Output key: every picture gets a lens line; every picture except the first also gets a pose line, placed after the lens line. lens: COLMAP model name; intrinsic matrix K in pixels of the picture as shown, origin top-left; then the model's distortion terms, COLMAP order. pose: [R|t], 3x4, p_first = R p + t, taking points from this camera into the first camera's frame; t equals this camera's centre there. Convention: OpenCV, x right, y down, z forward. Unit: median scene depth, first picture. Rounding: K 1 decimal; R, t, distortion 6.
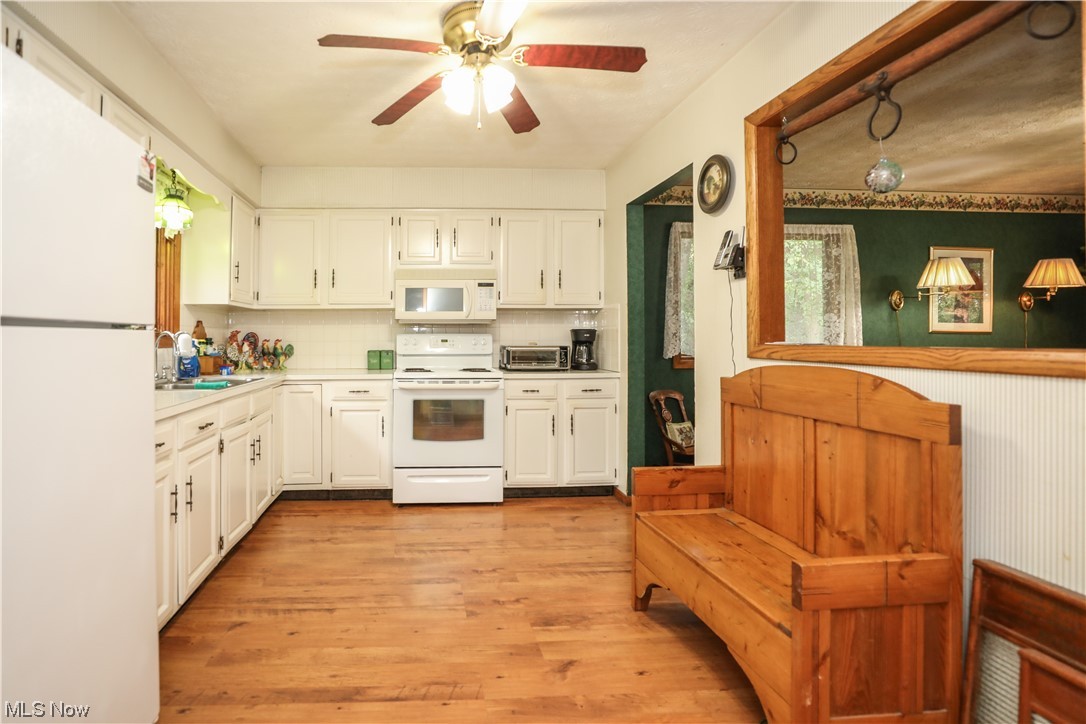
lens RADIAL K [[503.6, 0, 553.3], [0, 503.6, 316.9], [0, 0, 1]] dist [-0.040007, 0.003584]
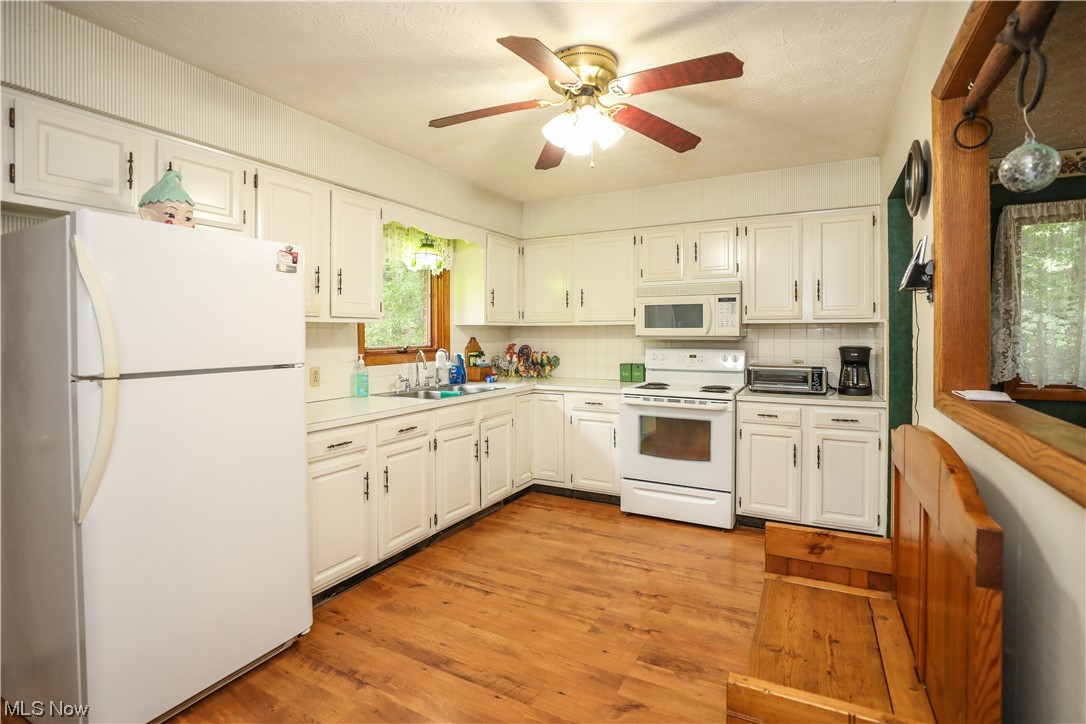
lens RADIAL K [[503.6, 0, 549.8], [0, 503.6, 343.0], [0, 0, 1]] dist [-0.040007, 0.003584]
pose [[0.856696, 0.013005, -0.515657, 0.100100], [0.002173, 0.999582, 0.028820, -0.014760], [0.515817, -0.025811, 0.856310, 0.021271]]
